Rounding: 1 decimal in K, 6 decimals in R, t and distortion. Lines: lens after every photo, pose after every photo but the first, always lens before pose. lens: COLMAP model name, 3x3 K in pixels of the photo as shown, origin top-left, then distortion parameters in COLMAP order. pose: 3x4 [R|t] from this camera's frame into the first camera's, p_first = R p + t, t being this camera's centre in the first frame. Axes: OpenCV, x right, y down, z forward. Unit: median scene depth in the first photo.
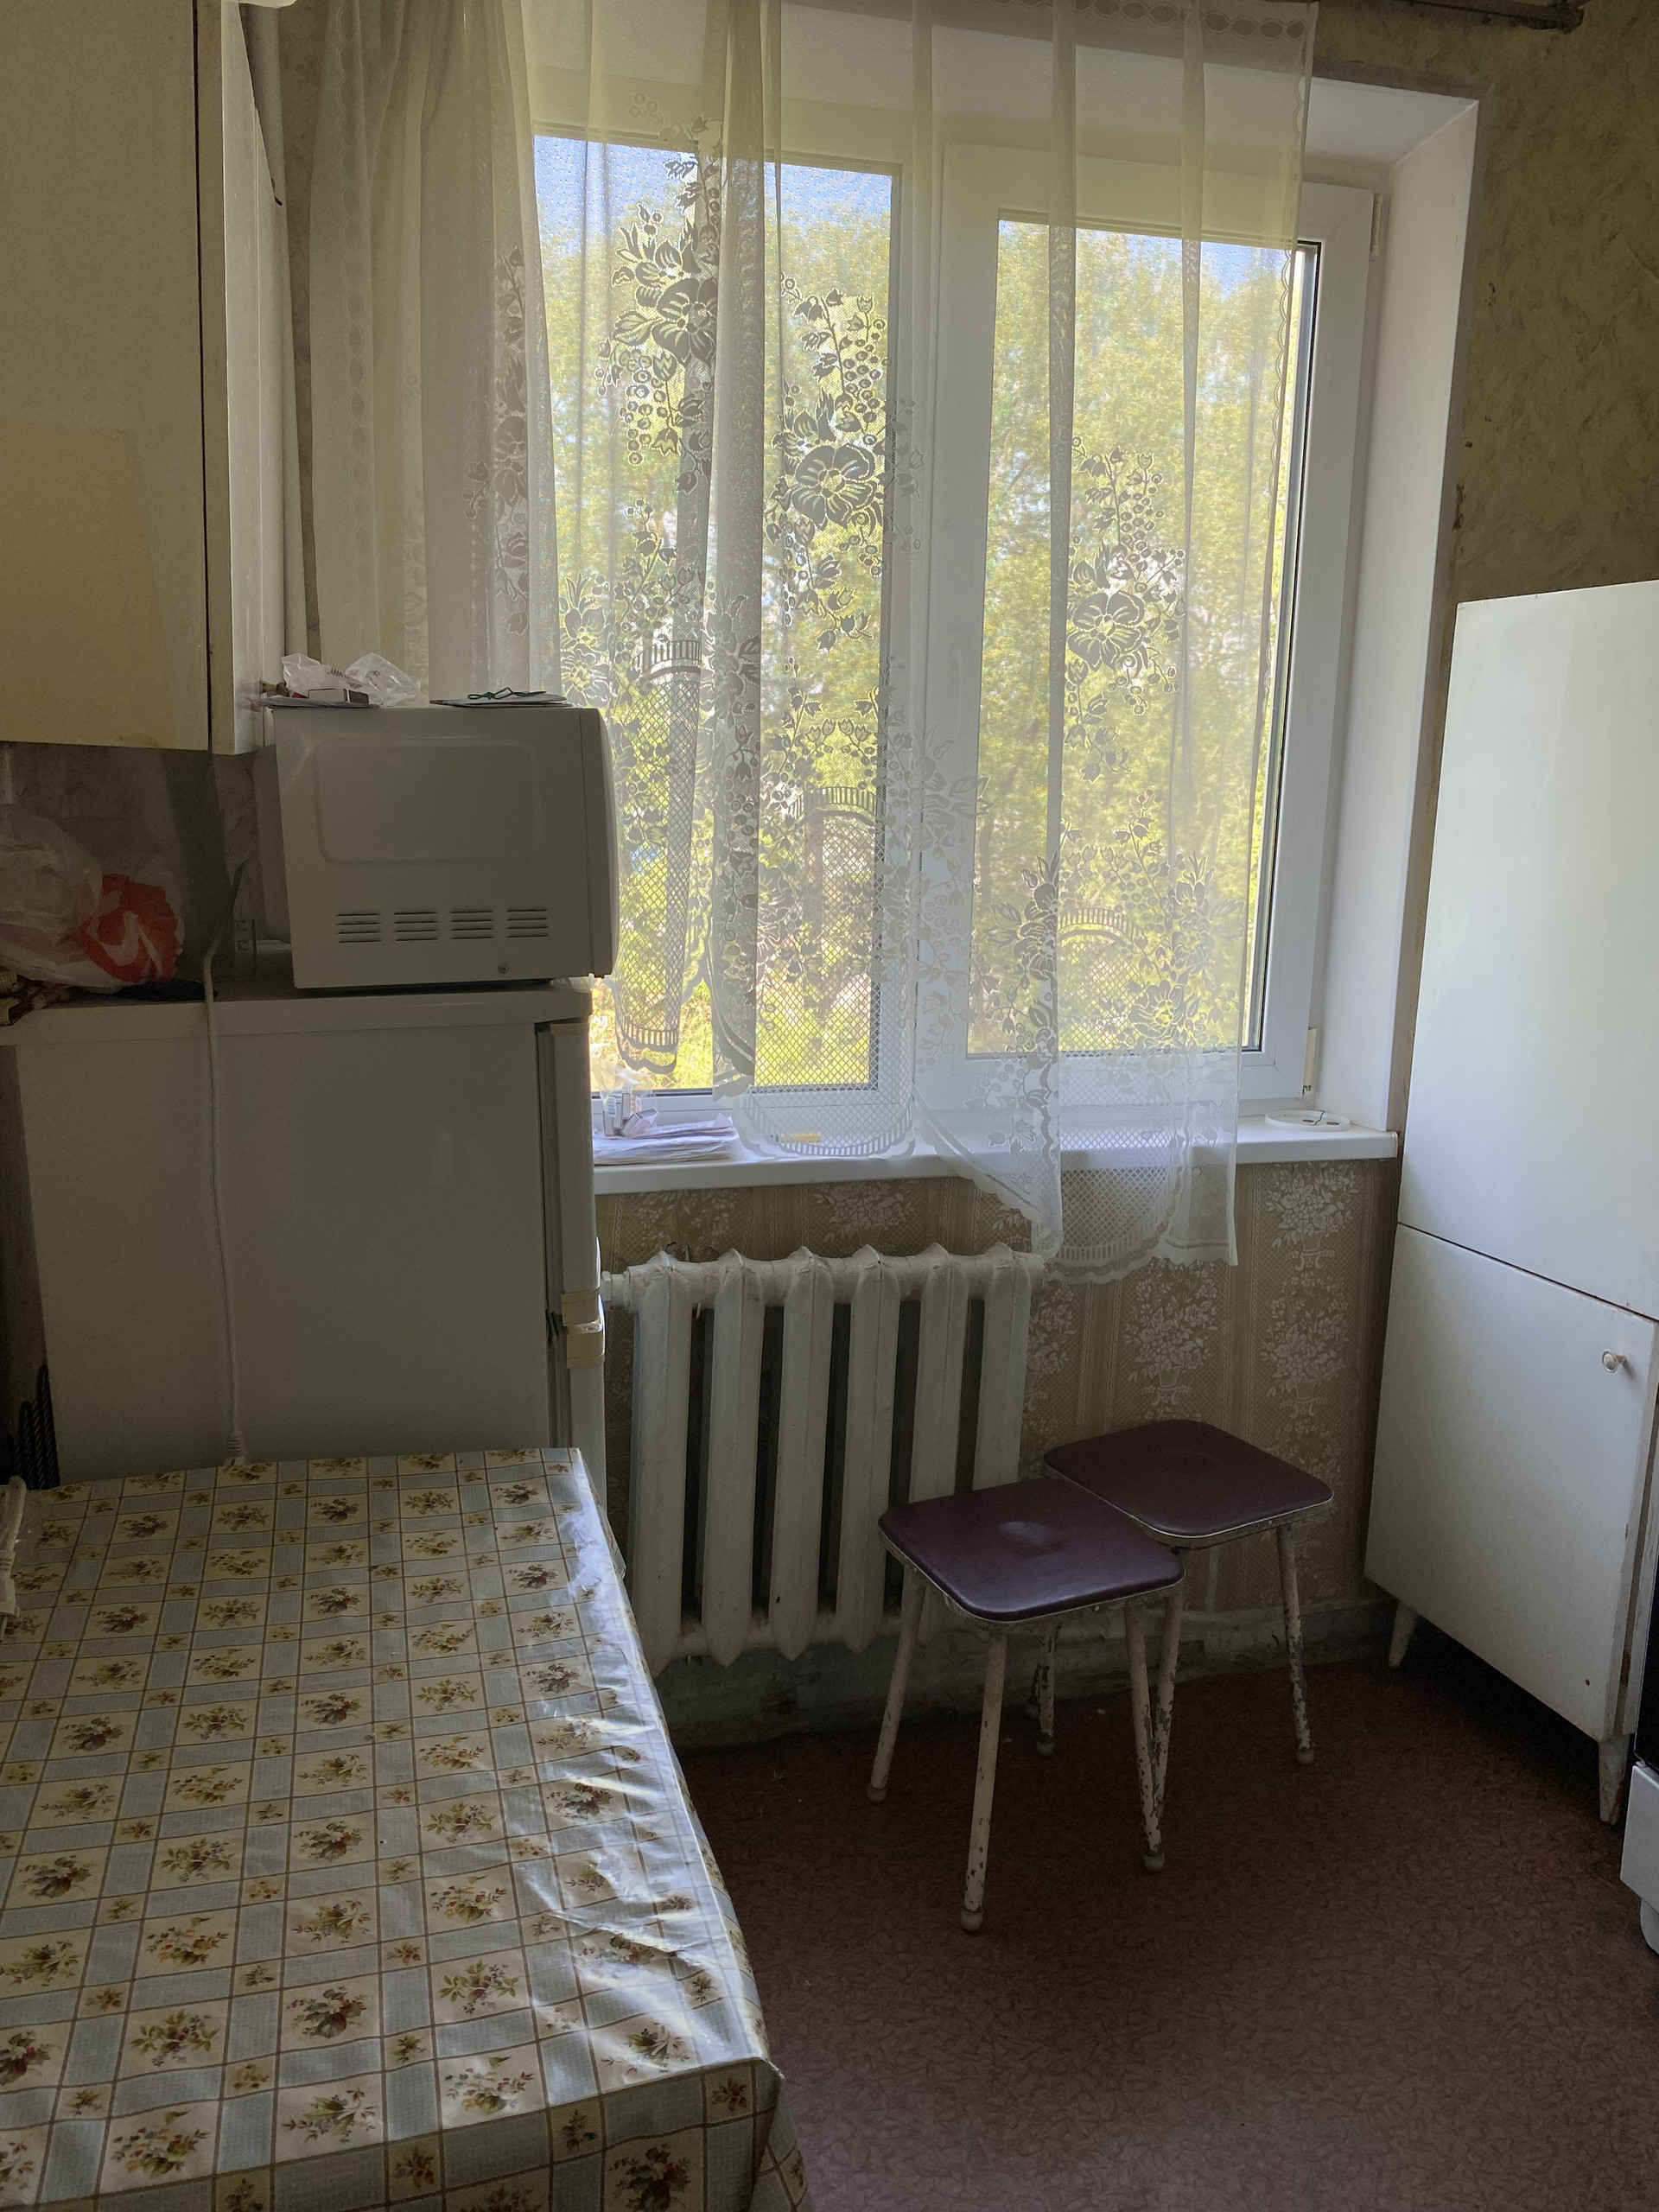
lens RADIAL K [[1697.9, 0, 825.6], [0, 1697.9, 1097.7], [0, 0, 1]] dist [0.011029, -0.020300]
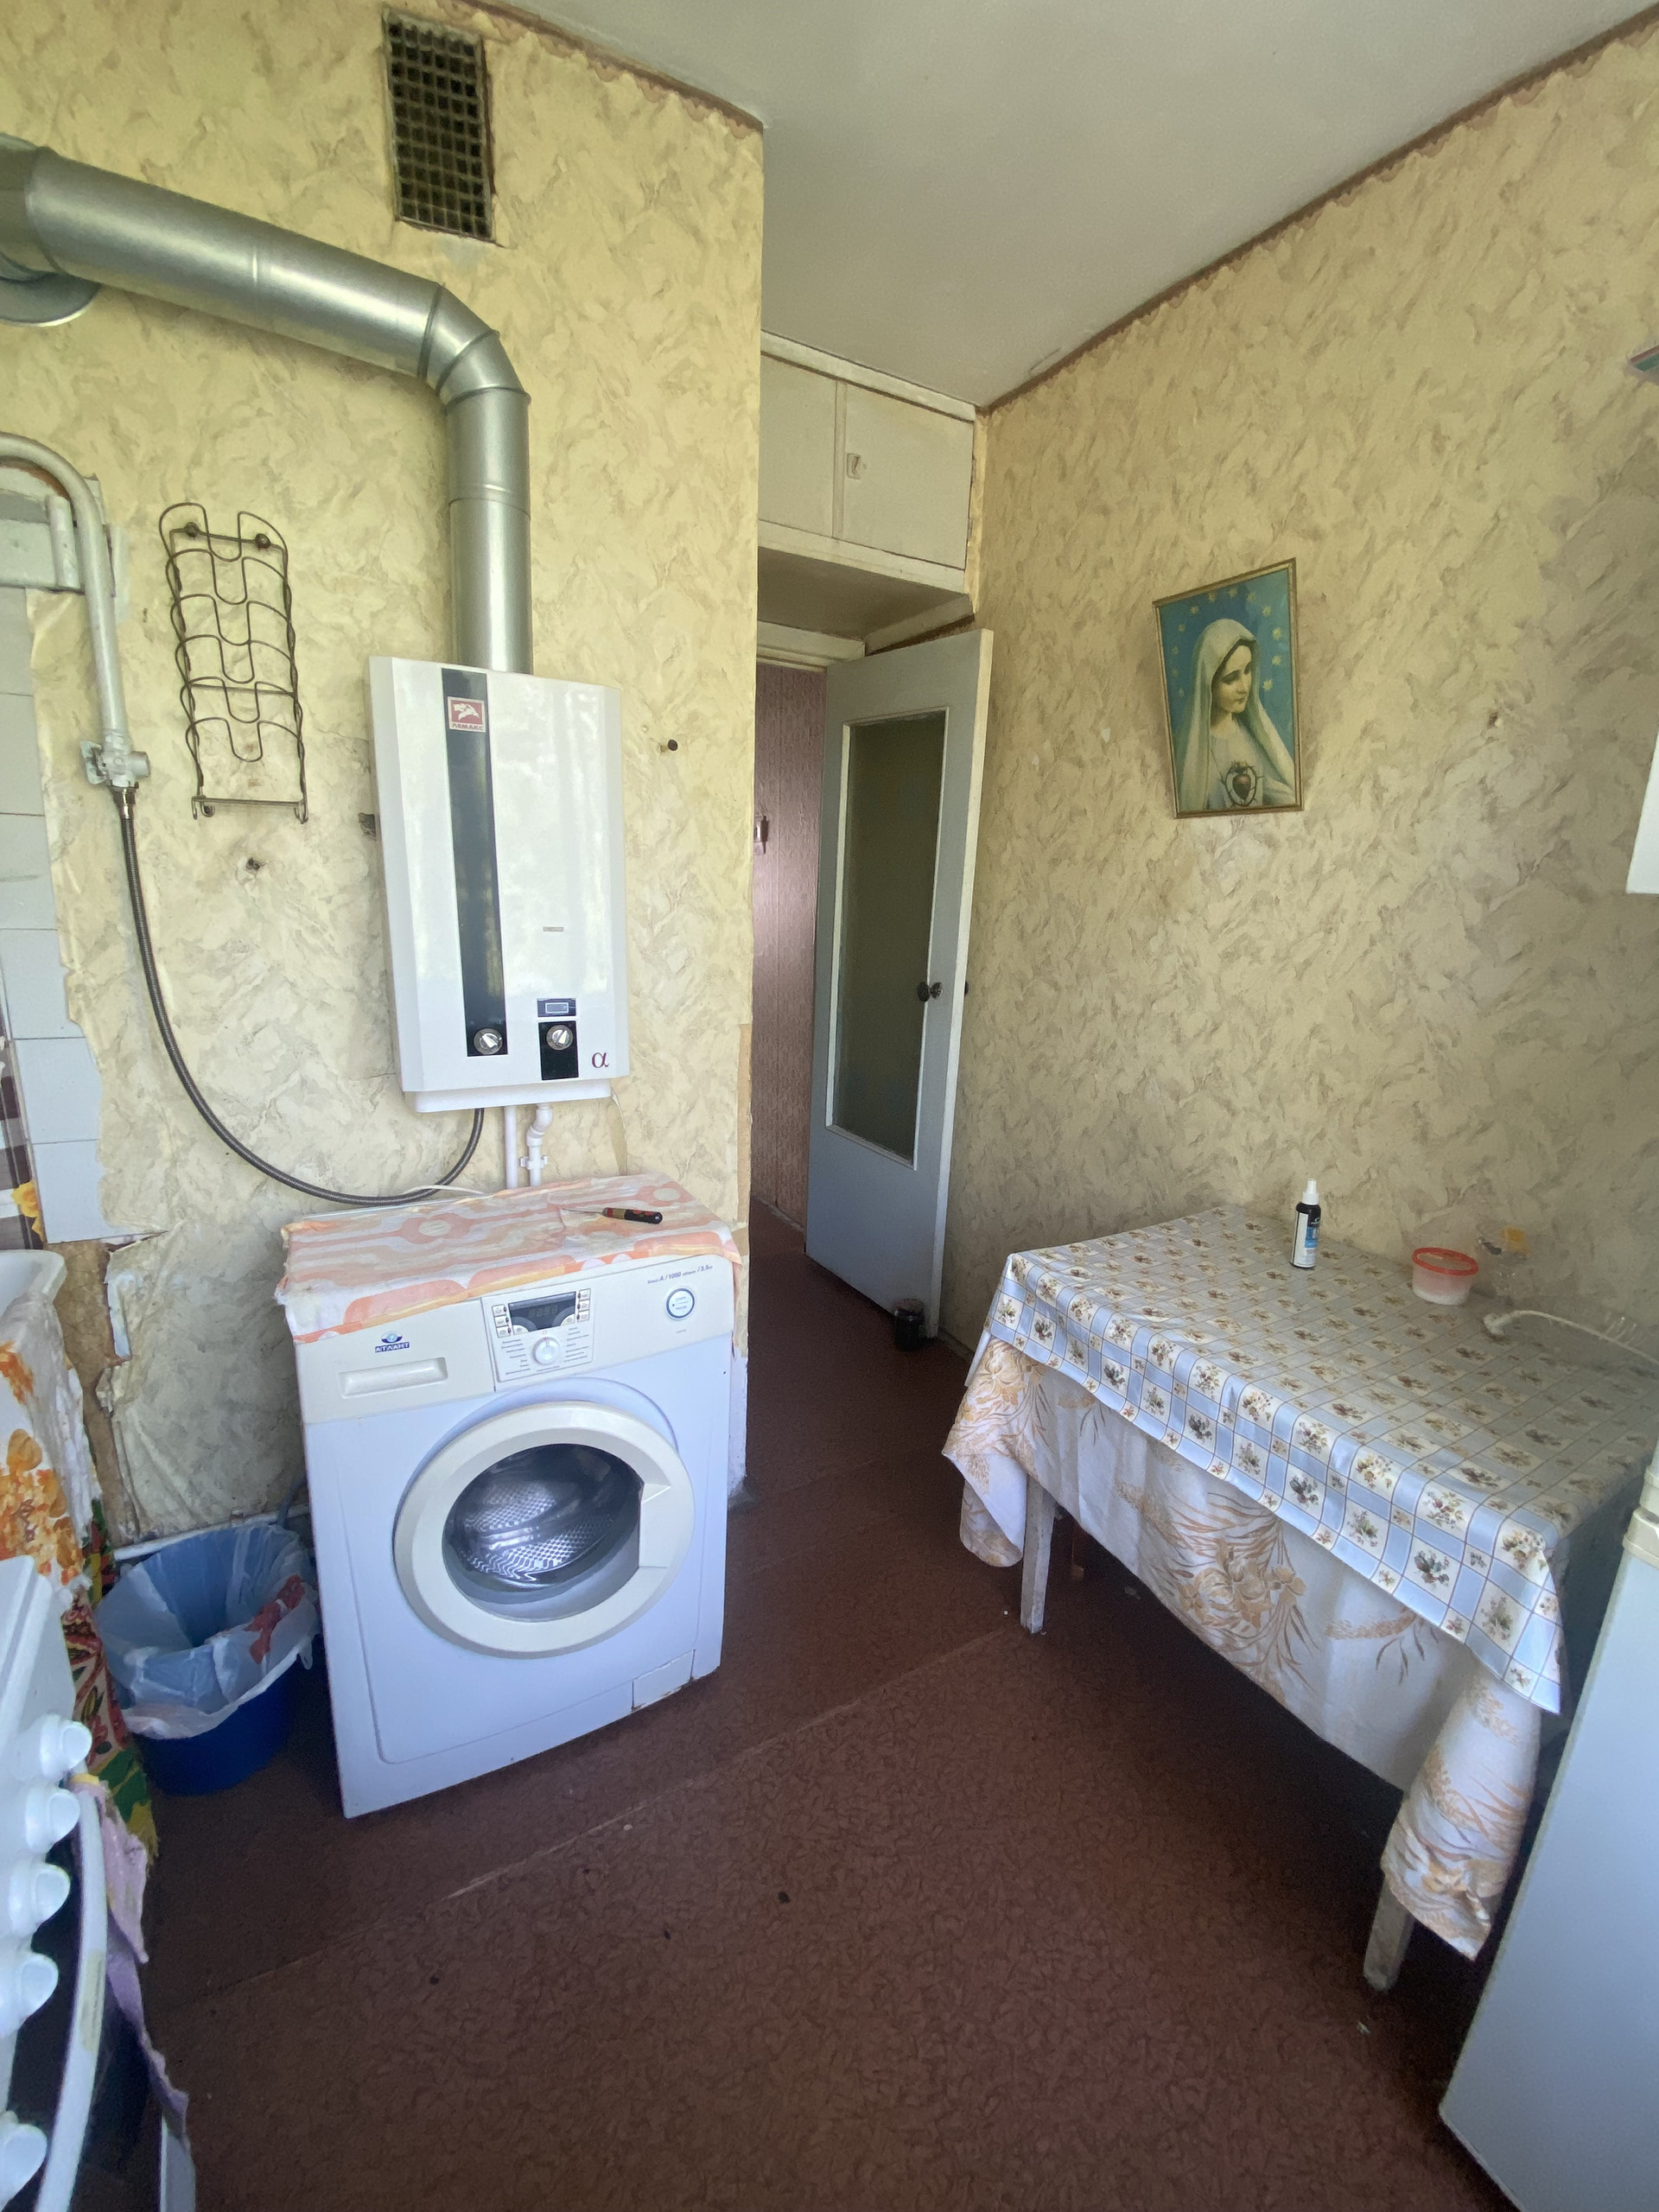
lens RADIAL K [[889.5, 0, 824.7], [0, 889.5, 1100.7], [0, 0, 1]] dist [0.002035, -0.013684]
pose [[-0.965990, 0.011143, -0.258341, 0.586877], [-0.100417, 0.904496, 0.414493, -0.313472], [0.238287, 0.426337, -0.872614, 1.723638]]
